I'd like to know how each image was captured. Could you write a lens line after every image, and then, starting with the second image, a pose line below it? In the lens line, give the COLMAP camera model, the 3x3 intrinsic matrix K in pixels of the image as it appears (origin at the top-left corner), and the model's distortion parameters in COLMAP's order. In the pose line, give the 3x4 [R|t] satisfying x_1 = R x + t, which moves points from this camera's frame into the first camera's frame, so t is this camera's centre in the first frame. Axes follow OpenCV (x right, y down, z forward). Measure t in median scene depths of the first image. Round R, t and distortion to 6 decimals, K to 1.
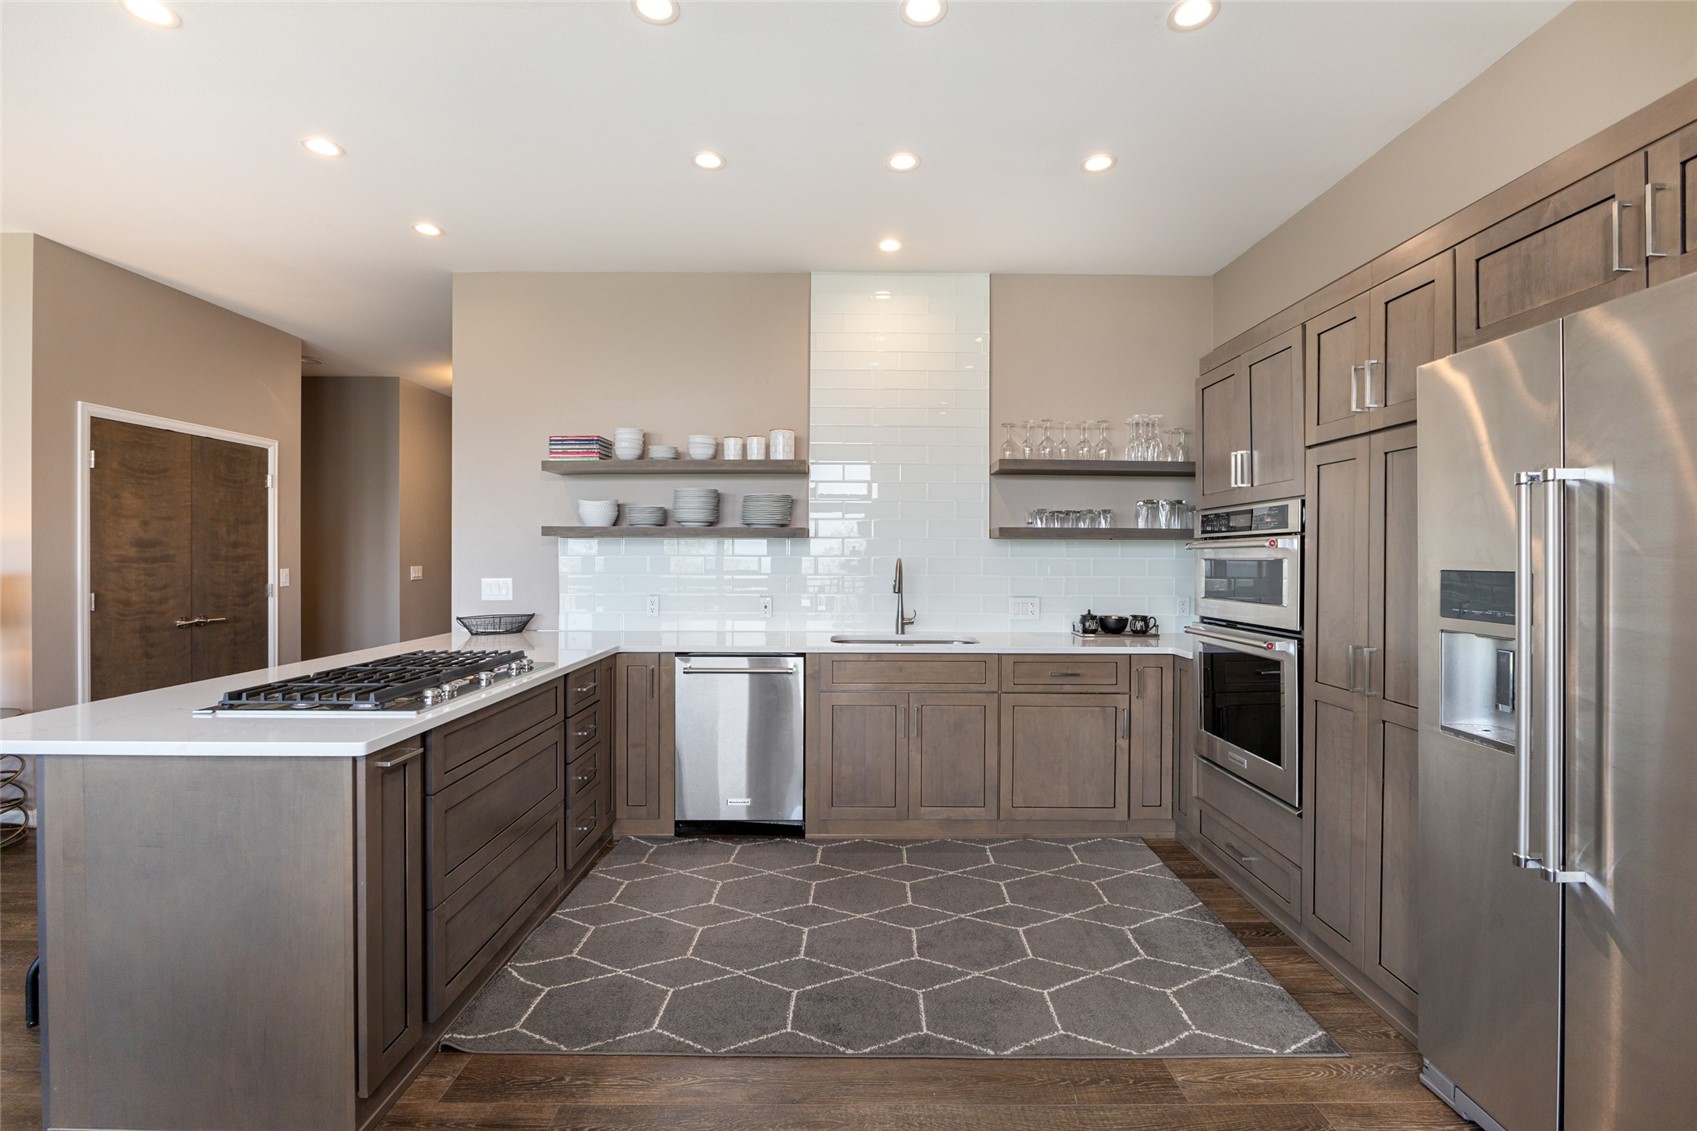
lens RADIAL K [[767.7, 0, 848.5], [0, 767.7, 565.5], [0, 0, 1]] dist [0.001097, 0.000197]
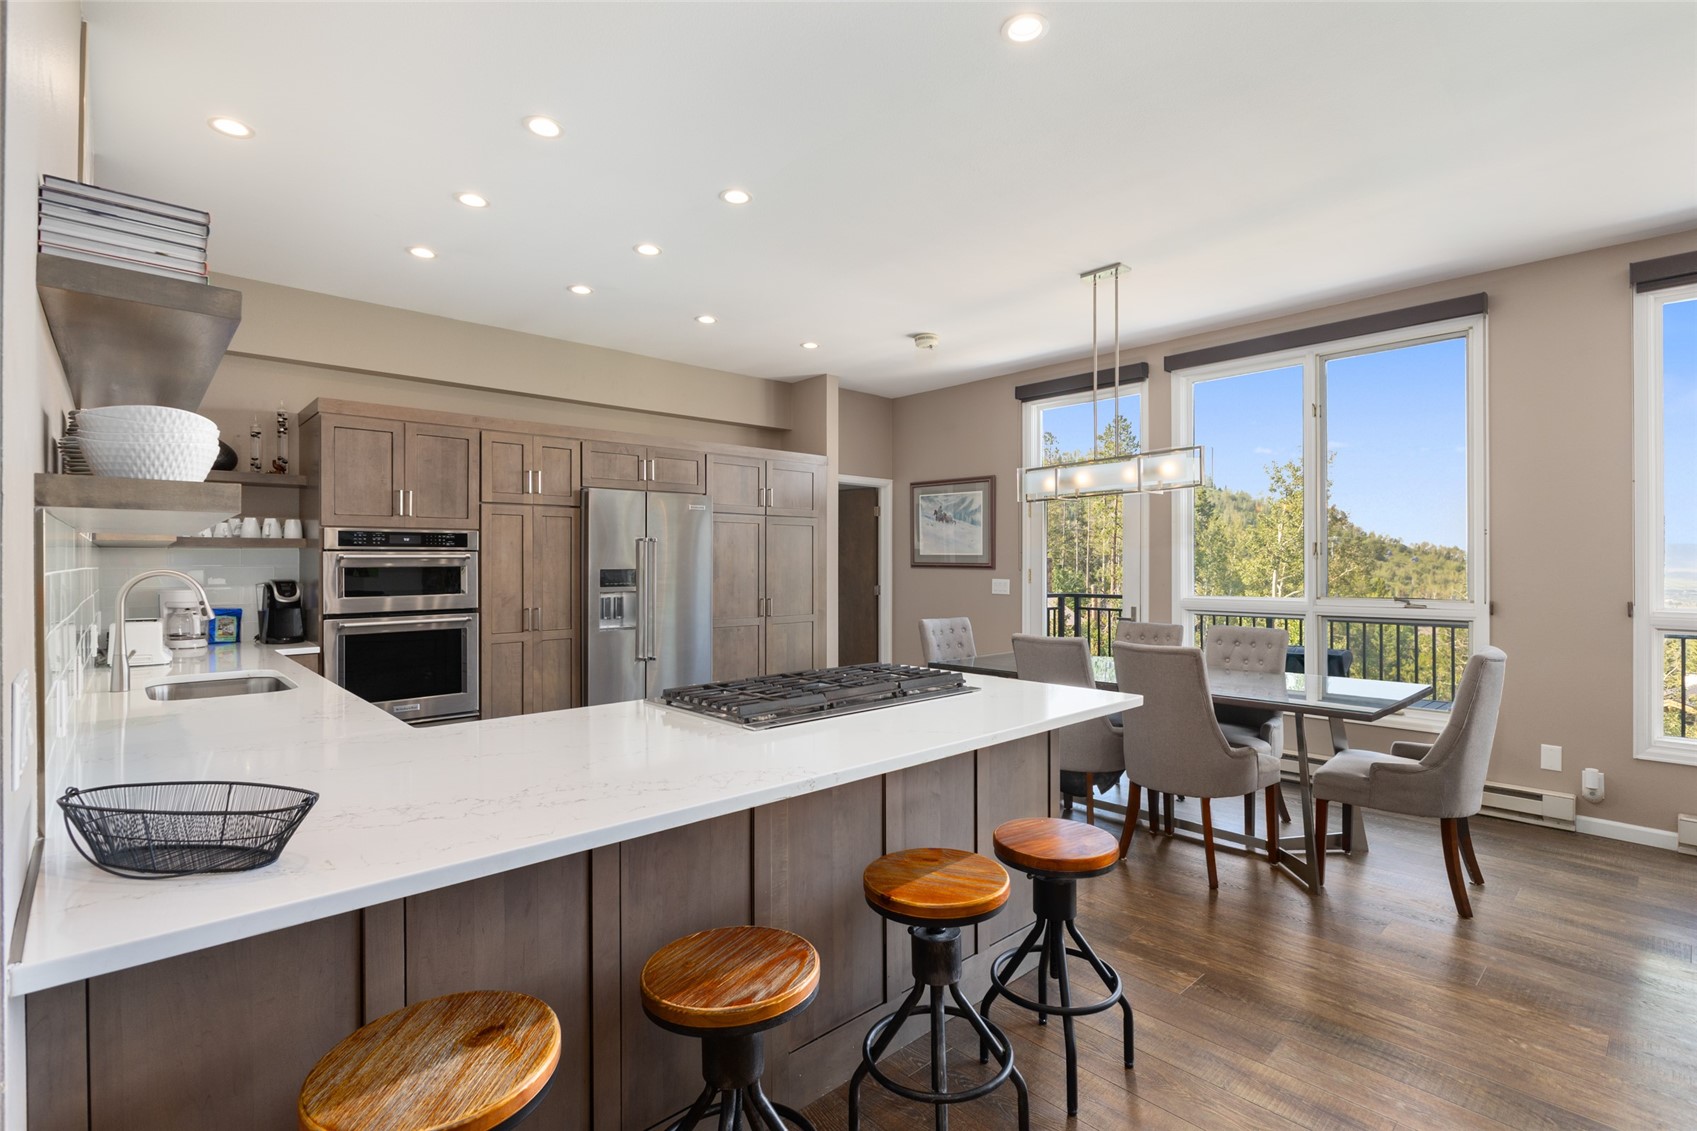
lens RADIAL K [[784.2, 0, 848.5], [0, 784.2, 565.5], [0, 0, 1]] dist [-0.000032, 0.000119]
pose [[-0.677995, -0.001369, 0.735065, -0.828628], [0.011239, 0.999862, 0.012229, -0.014106], [-0.734981, 0.016552, -0.677886, 1.028040]]
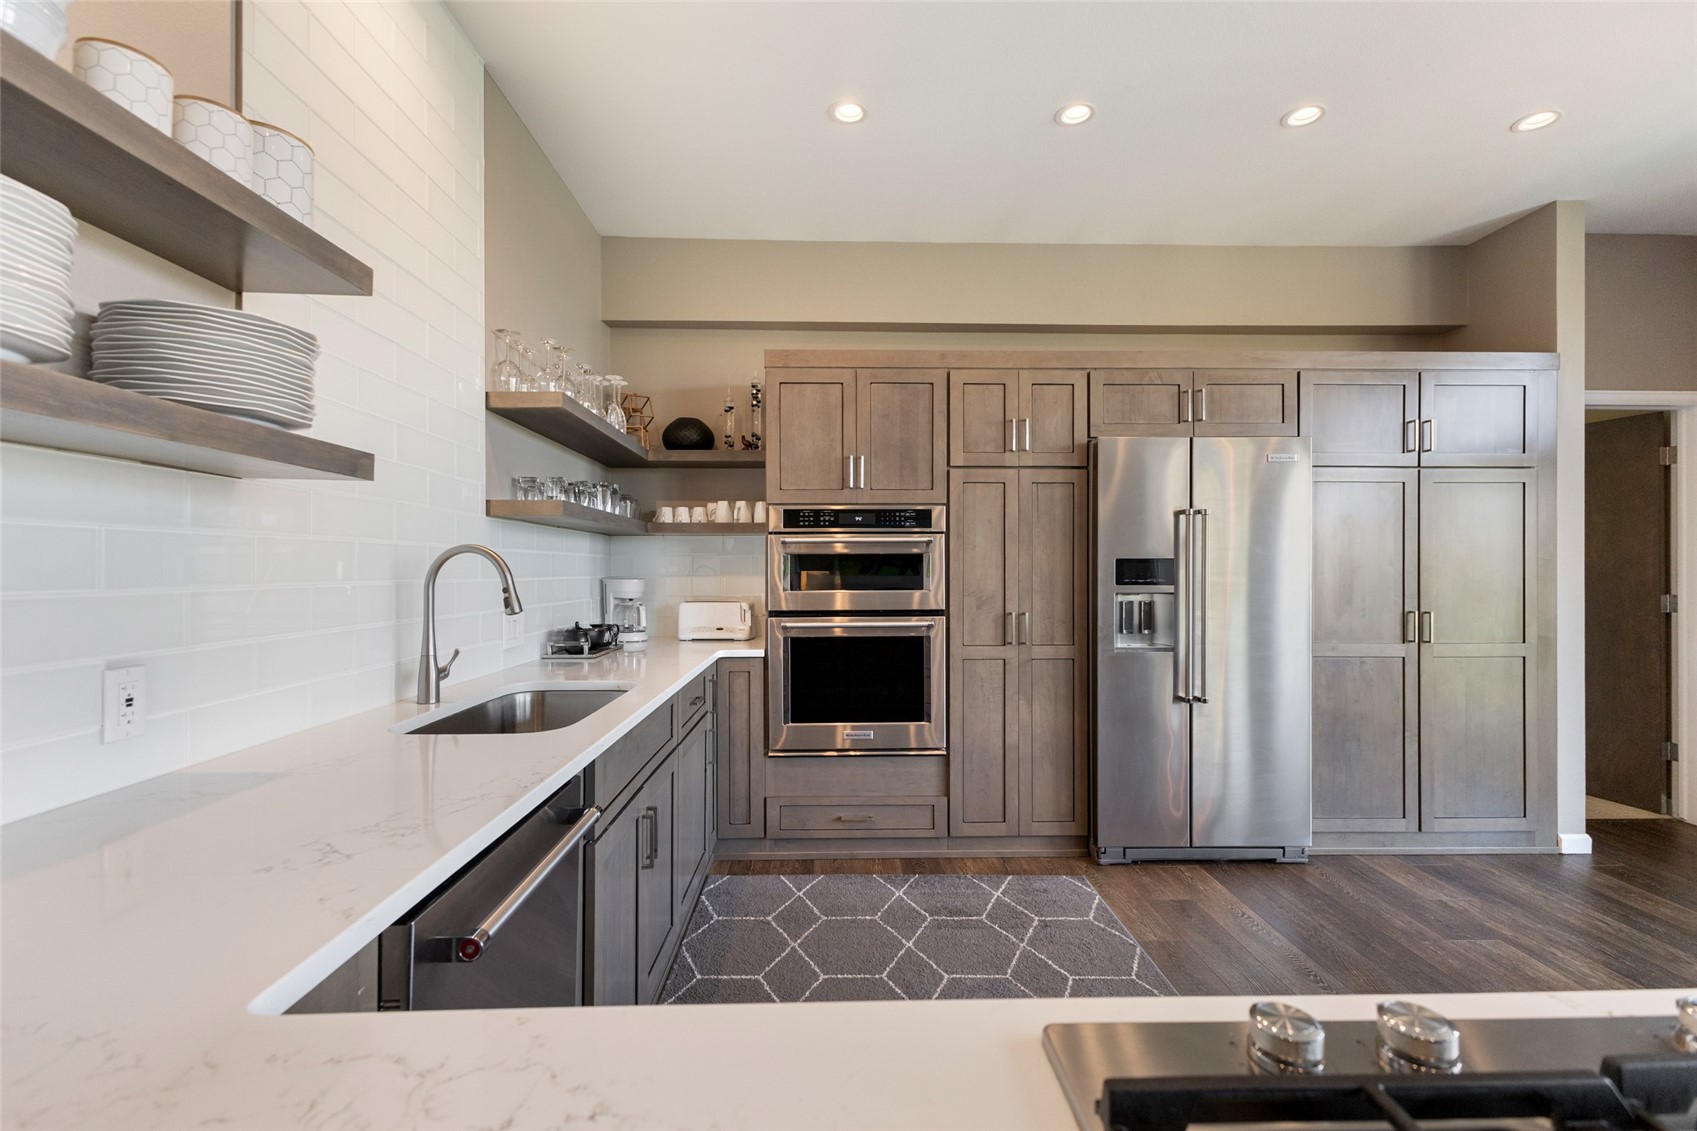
lens RADIAL K [[735.6, 0, 848.5], [0, 735.6, 565.5], [0, 0, 1]] dist [0.002688, 0.000513]
pose [[-0.018997, 0.001648, 0.999818, -0.413715], [0.013497, 0.999908, -0.001391, 0.007872], [-0.999728, 0.013468, -0.019018, 0.768657]]
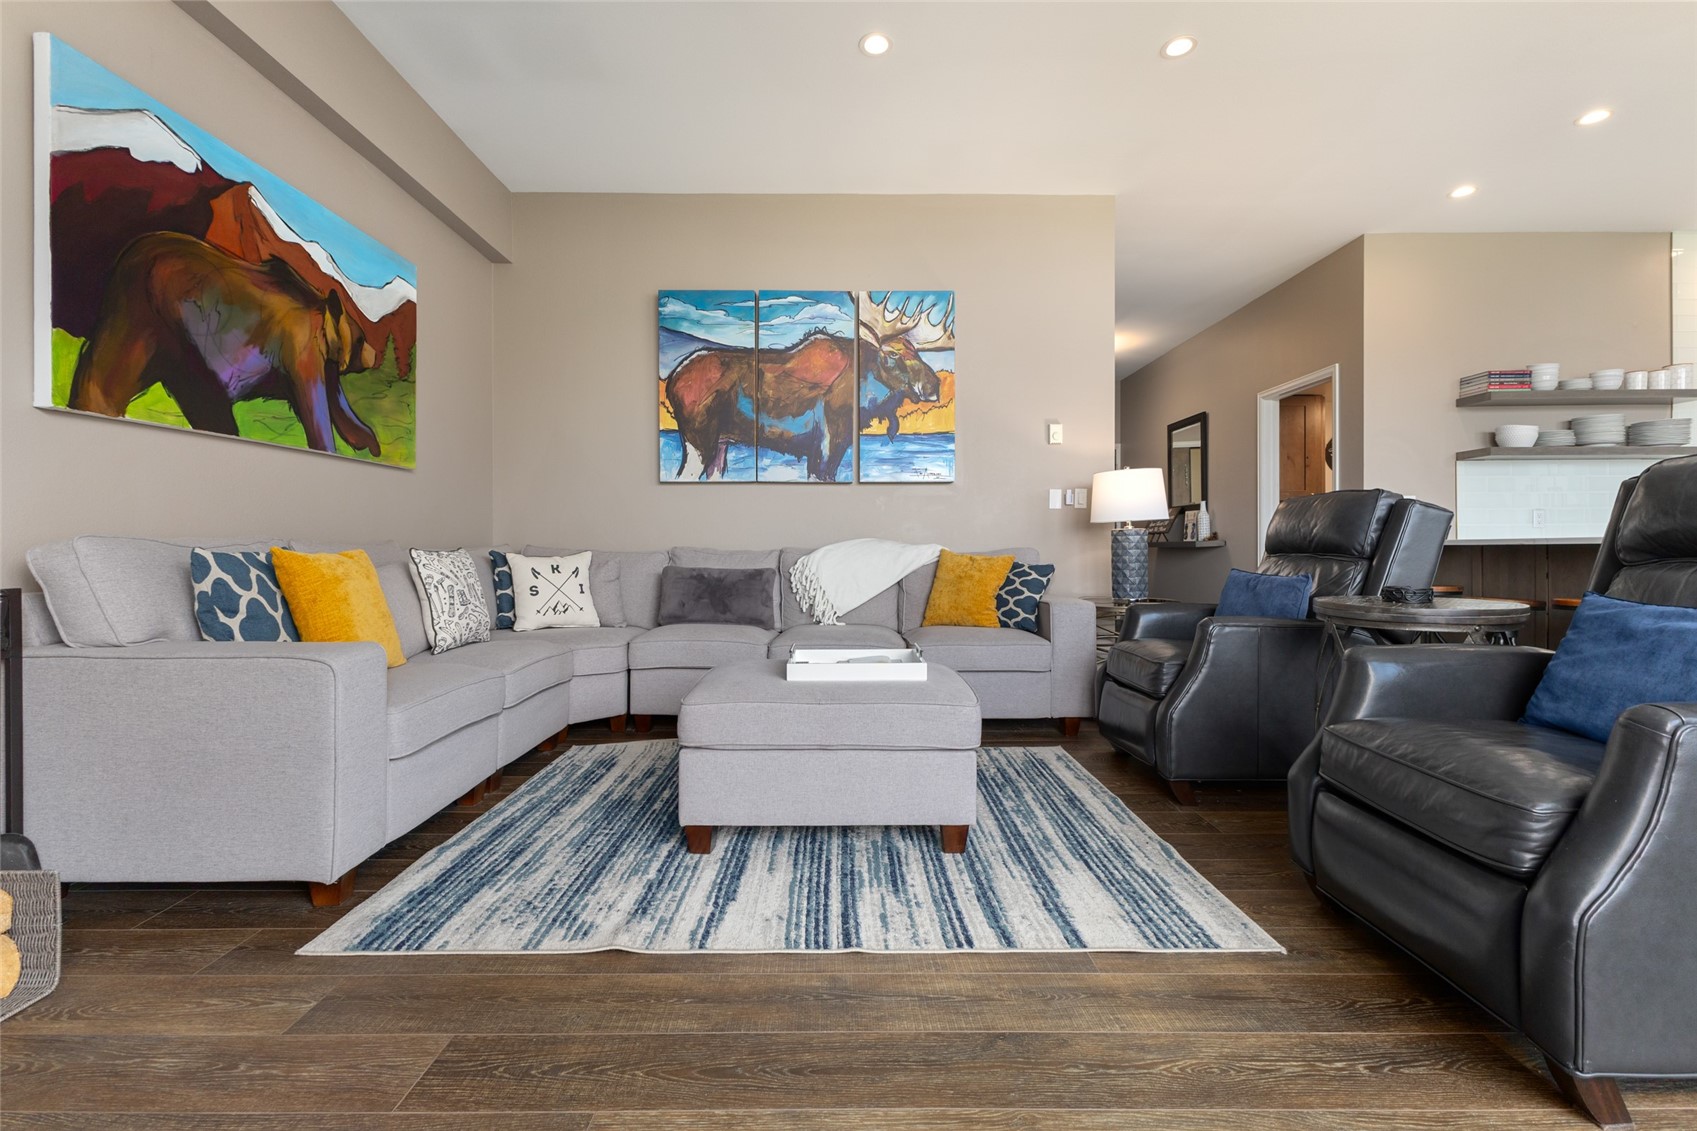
lens RADIAL K [[758.9, 0, 848.5], [0, 758.9, 565.5], [0, 0, 1]] dist [0.001025, 0.000308]
pose [[0.999983, -0.004517, 0.003761, -1.382694], [0.004485, 0.999953, 0.008571, 0.115587], [-0.003799, -0.008554, 0.999956, -0.164234]]
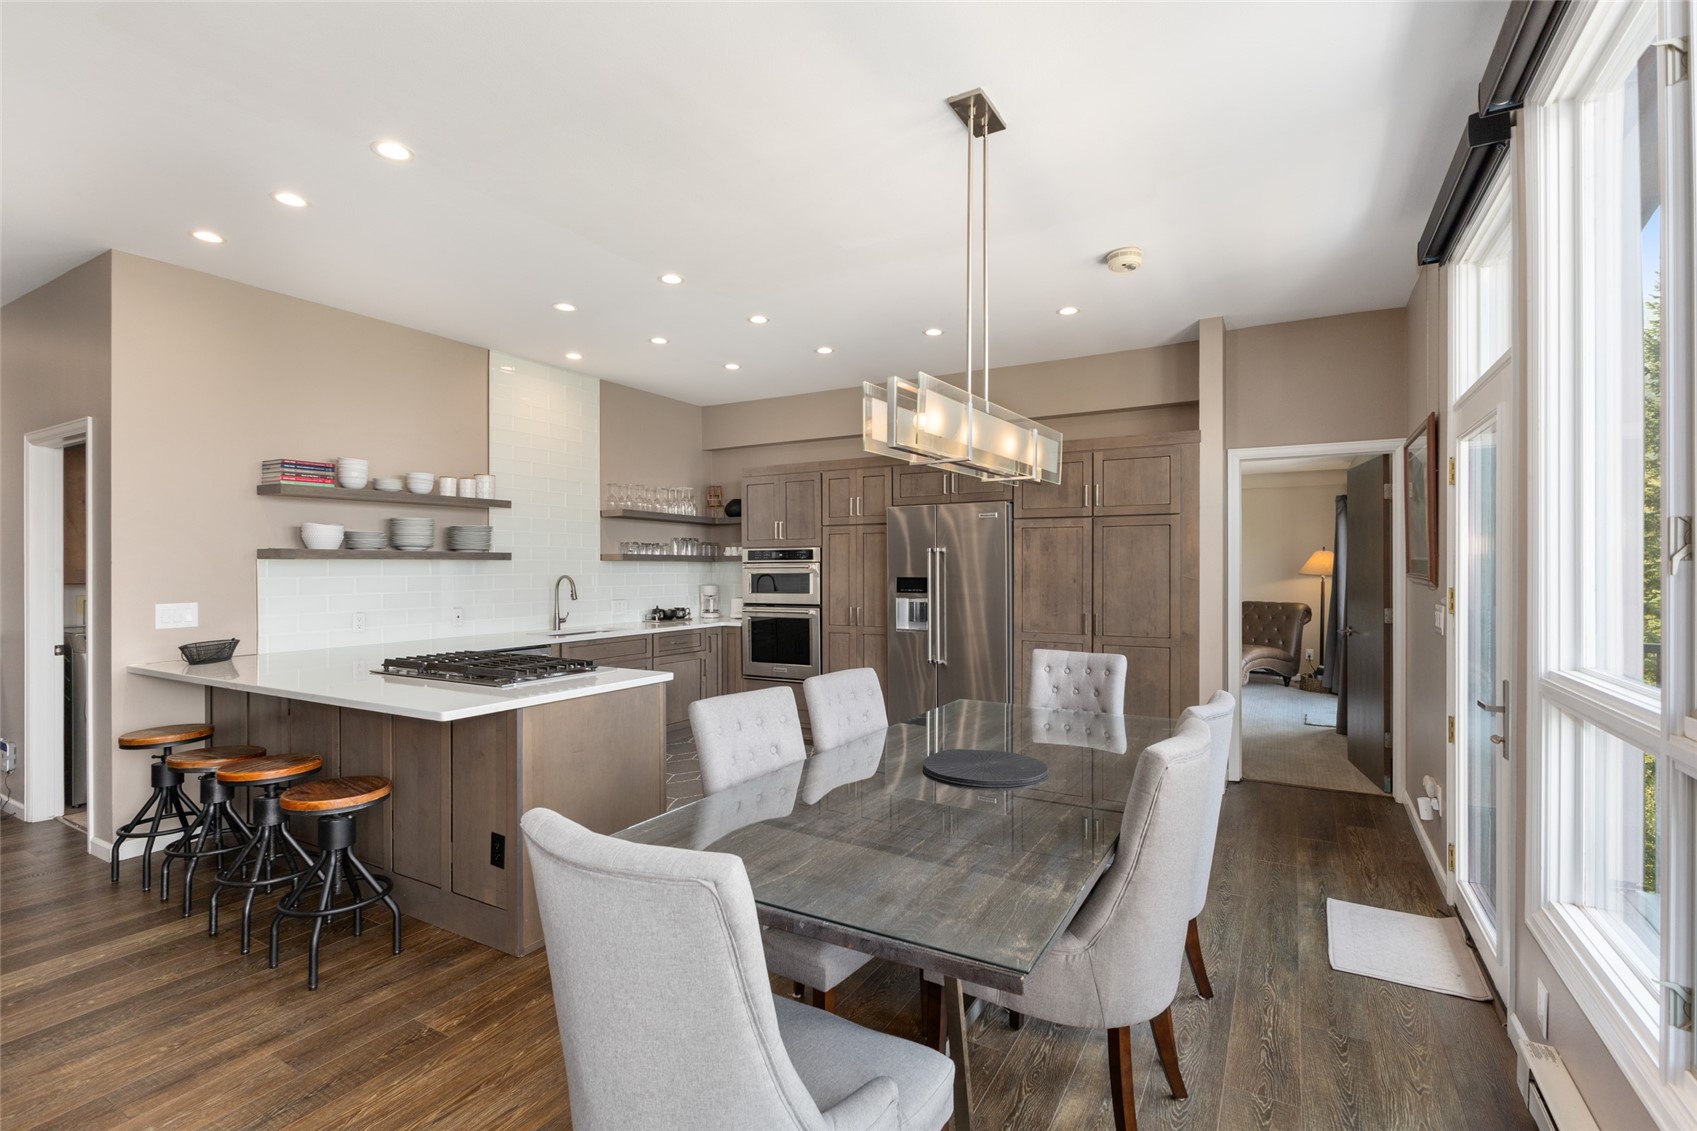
lens RADIAL K [[767.7, 0, 848.5], [0, 767.7, 565.5], [0, 0, 1]] dist [0.001097, 0.000197]
pose [[0.496302, -0.003224, 0.868144, -0.901429], [0.014804, 0.999879, -0.004750, -0.012842], [-0.868024, 0.015209, 0.496290, -0.149310]]
